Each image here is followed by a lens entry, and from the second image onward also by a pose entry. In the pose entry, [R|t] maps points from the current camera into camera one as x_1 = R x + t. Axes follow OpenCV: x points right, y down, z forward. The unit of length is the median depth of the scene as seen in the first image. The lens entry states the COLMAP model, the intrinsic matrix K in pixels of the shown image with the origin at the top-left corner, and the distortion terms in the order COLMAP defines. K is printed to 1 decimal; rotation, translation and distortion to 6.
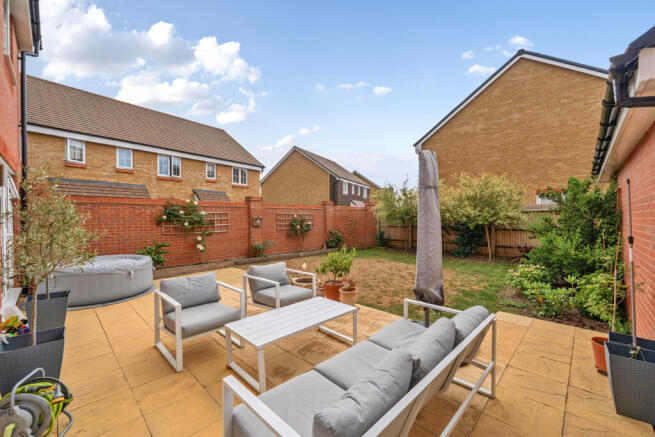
lens RADIAL K [[263.8, 0, 327.6], [0, 263.8, 218.6], [0, 0, 1]] dist [-0.002136, -0.000350]
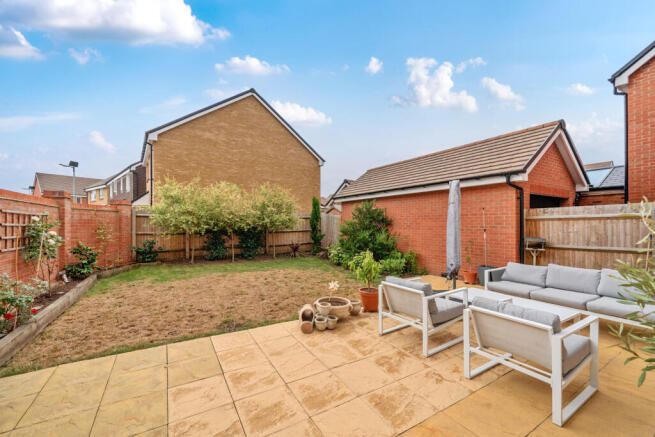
lens RADIAL K [[263.8, 0, 325.8], [0, 263.8, 220.8], [0, 0, 1]] dist [-0.002136, -0.000350]
pose [[0.253419, 0.007276, 0.967329, -0.357960], [0.006045, 0.999940, -0.009105, 0.001360], [-0.967338, 0.008155, 0.253360, 0.321064]]
